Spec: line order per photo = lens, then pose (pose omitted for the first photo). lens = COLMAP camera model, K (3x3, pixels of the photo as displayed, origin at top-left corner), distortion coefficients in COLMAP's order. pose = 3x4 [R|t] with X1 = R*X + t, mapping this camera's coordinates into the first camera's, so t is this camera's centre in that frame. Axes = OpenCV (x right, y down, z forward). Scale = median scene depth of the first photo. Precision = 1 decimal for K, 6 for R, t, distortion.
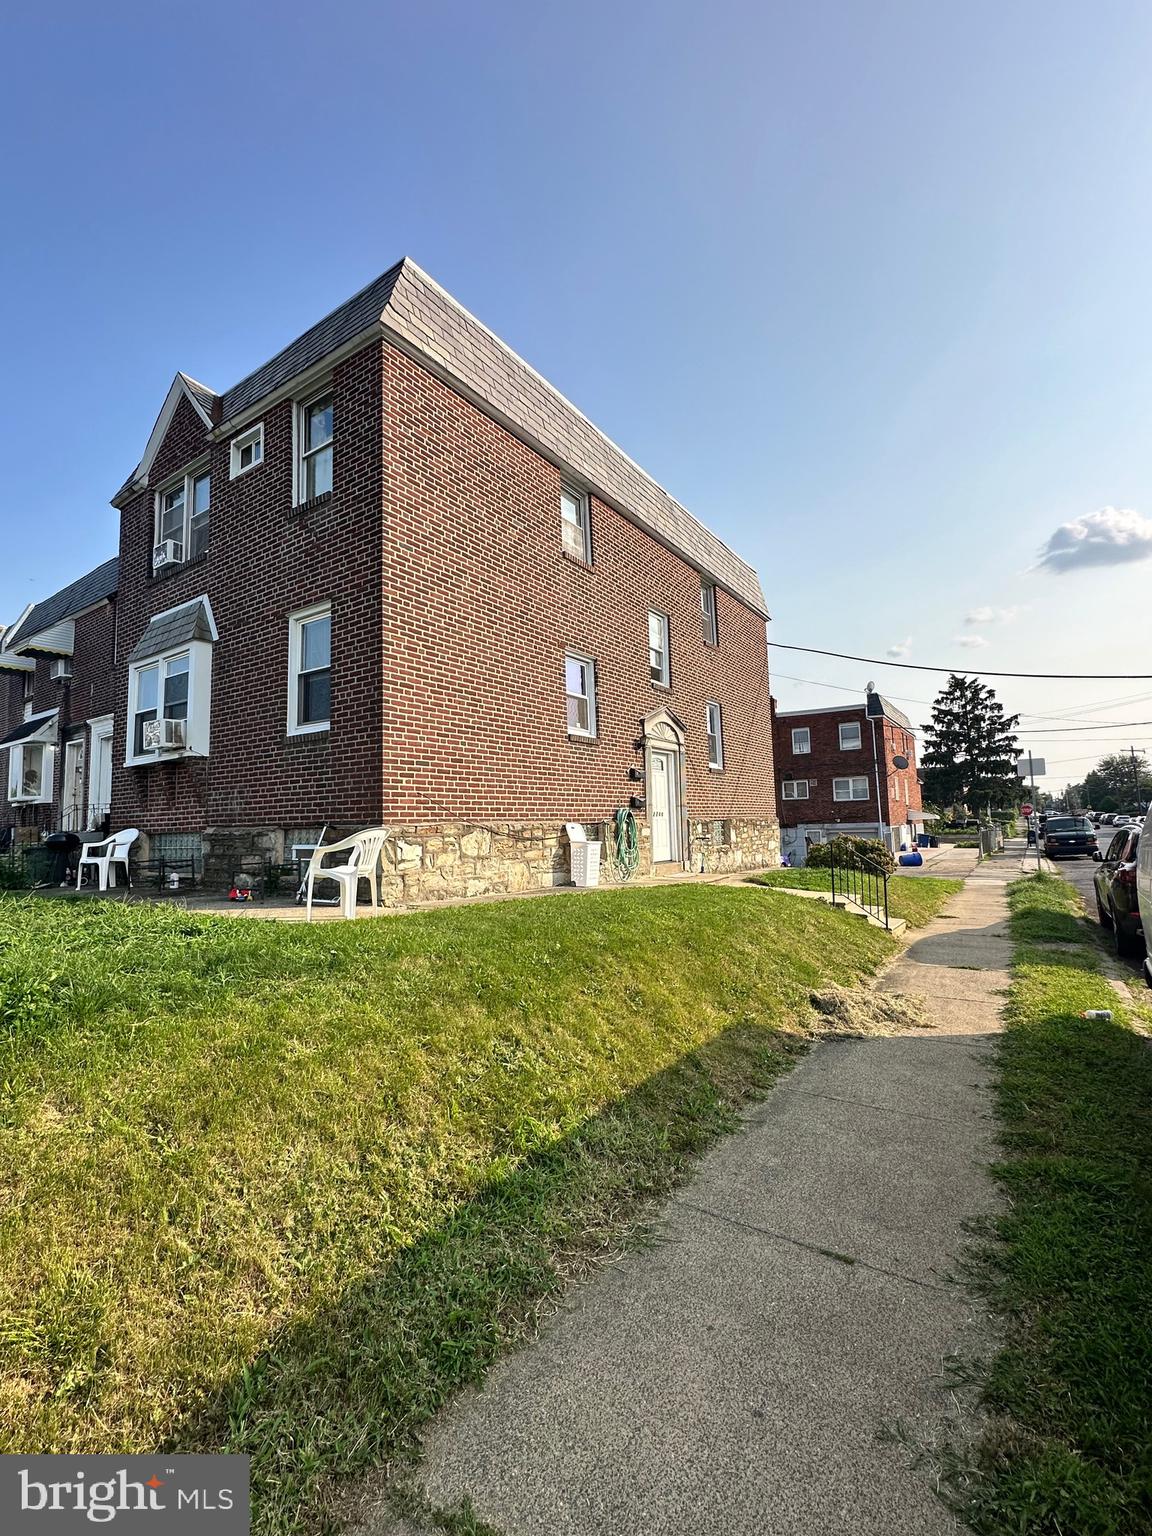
lens RADIAL K [[657.2, 0, 575.0], [0, 657.2, 764.9], [0, 0, 1]] dist [0.003647, 0.000207]
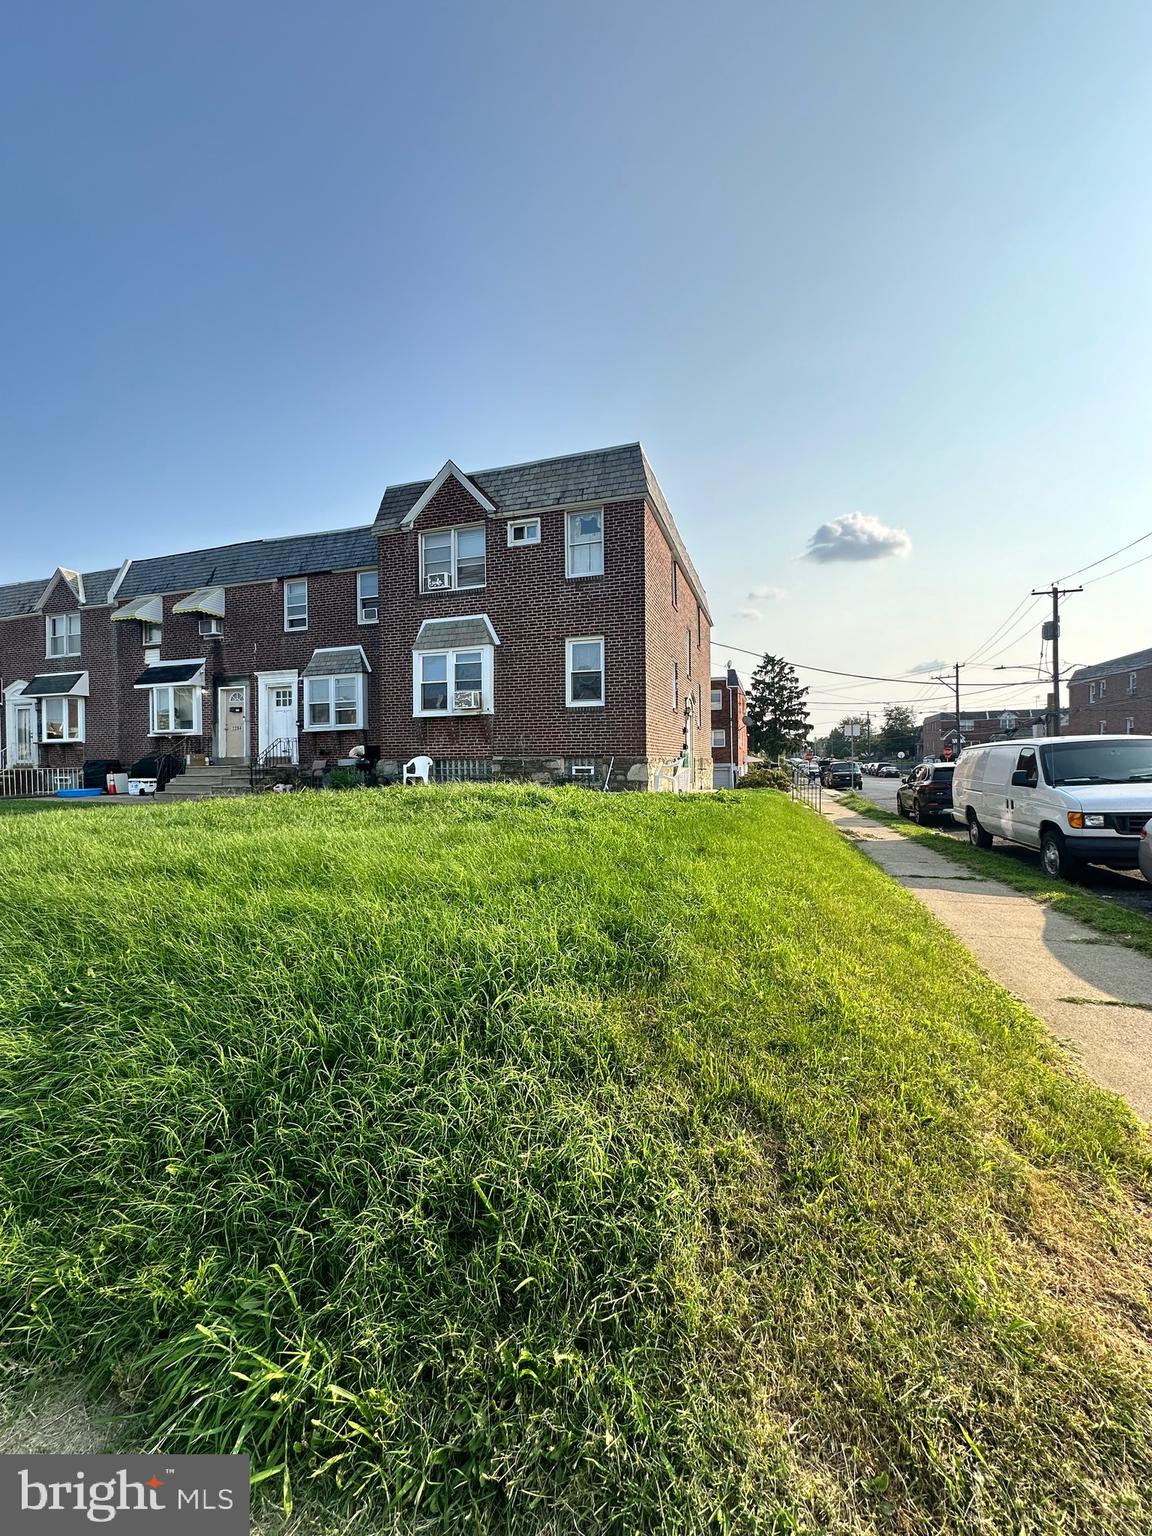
lens RADIAL K [[623.6, 0, 576.3], [0, 623.6, 768.4], [0, 0, 1]] dist [-0.001258, -0.000023]
pose [[0.959980, 0.014615, 0.279687, -0.135386], [-0.041248, 0.995125, 0.089577, -0.004432], [-0.277014, -0.097529, 0.955903, -0.102447]]
